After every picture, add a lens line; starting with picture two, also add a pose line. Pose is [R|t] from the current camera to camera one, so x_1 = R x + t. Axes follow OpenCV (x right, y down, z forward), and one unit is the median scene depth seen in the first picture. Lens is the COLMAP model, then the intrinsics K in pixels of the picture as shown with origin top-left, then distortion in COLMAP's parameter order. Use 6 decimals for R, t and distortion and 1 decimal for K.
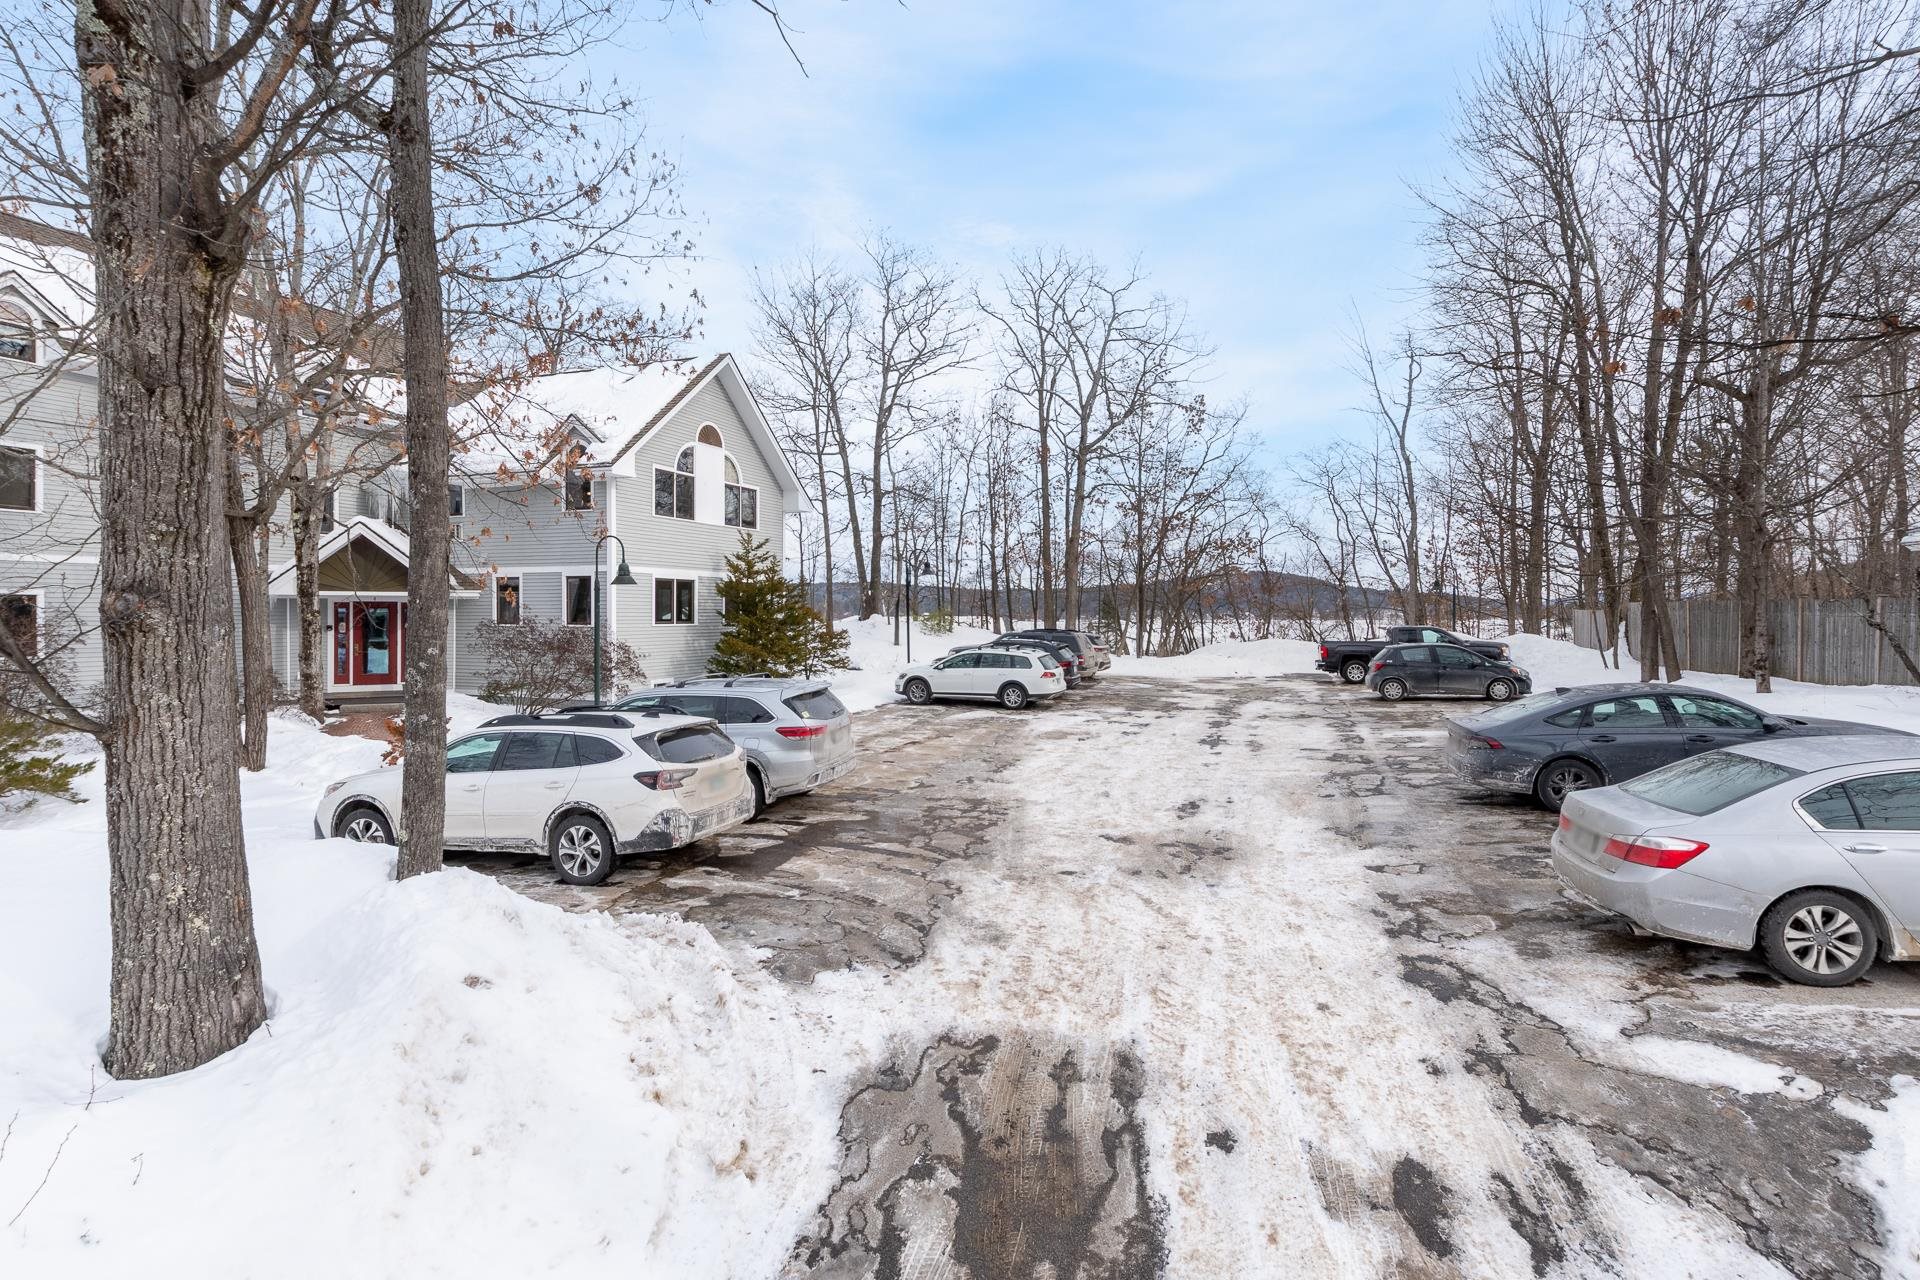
lens RADIAL K [[886.5, 0, 960.8], [0, 886.5, 607.5], [0, 0, 1]] dist [-0.002446, -0.000696]
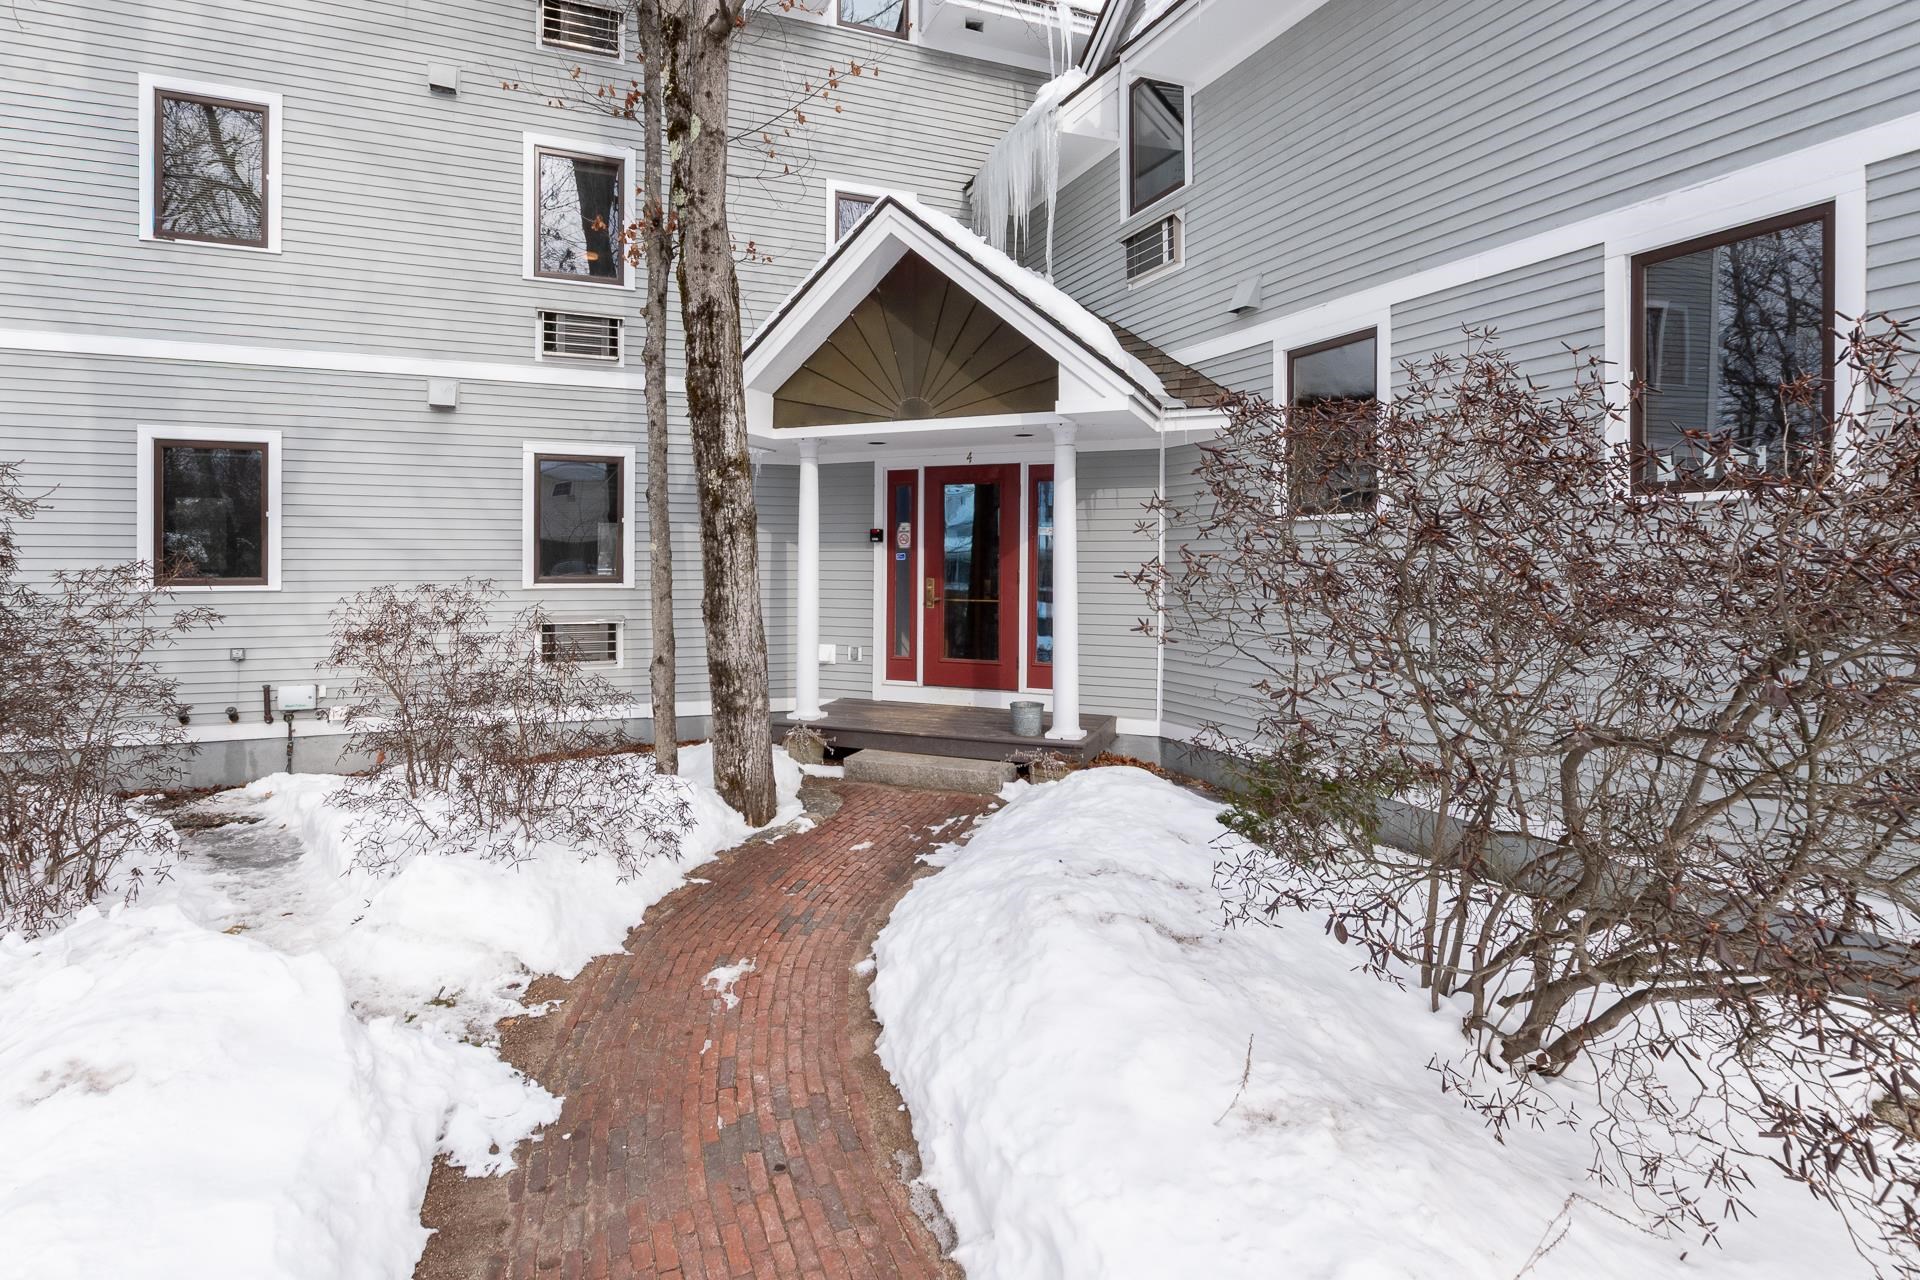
lens RADIAL K [[922.5, 0, 854.6], [0, 922.5, 564.1], [0, 0, 1]] dist [-0.000536, -0.000098]
pose [[0.631478, 0.008330, -0.775349, -0.422856], [-0.007251, 0.999962, 0.004838, 0.035380], [0.775360, 0.002567, 0.631515, 0.772947]]
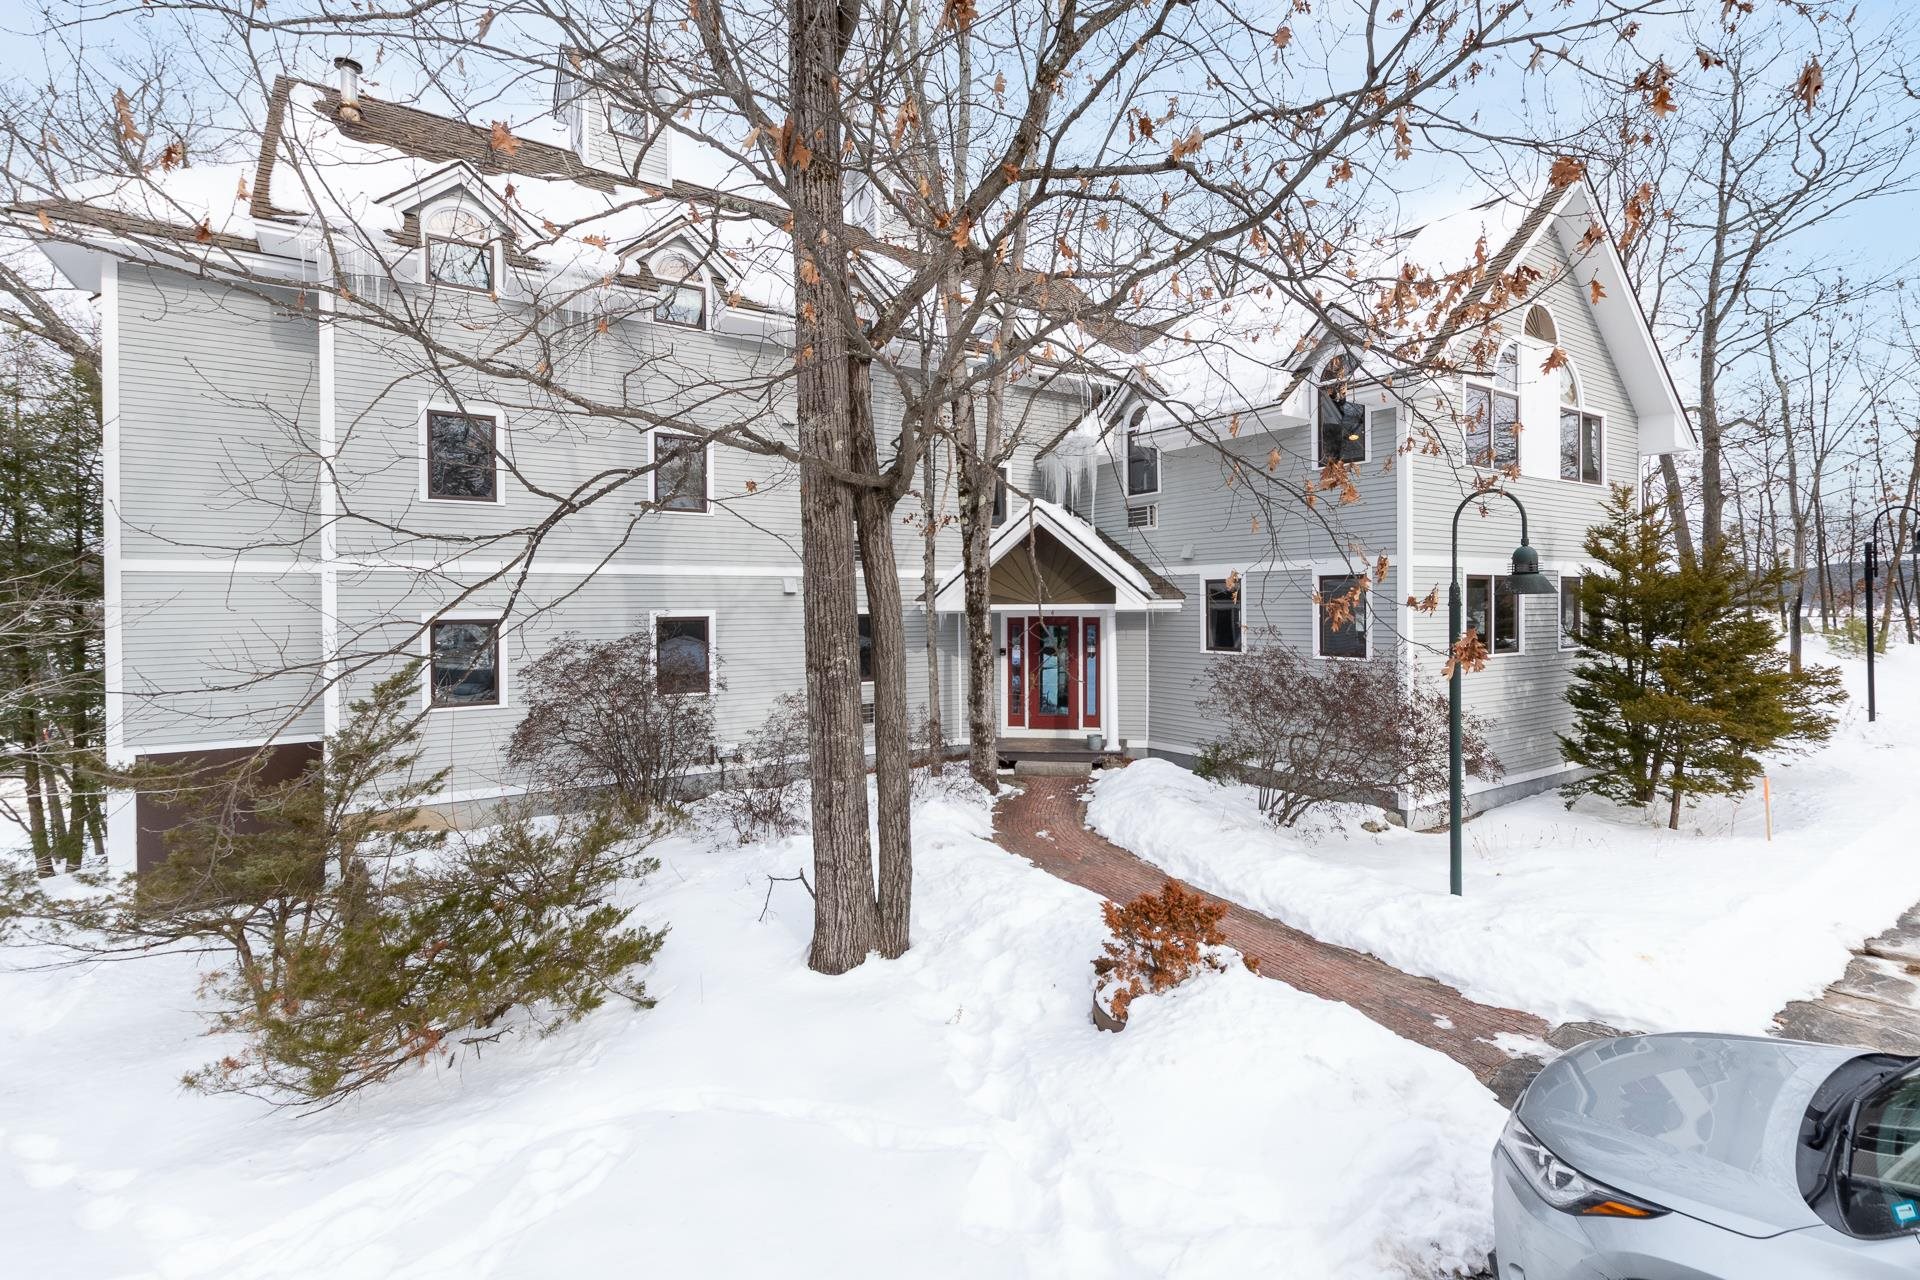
lens RADIAL K [[886.5, 0, 960.8], [0, 886.5, 607.5], [0, 0, 1]] dist [-0.002446, -0.000696]
pose [[0.787643, -0.001812, -0.616129, -0.290382], [0.007140, 0.999955, 0.006187, -0.020769], [0.616090, -0.009272, 0.787621, 0.403822]]
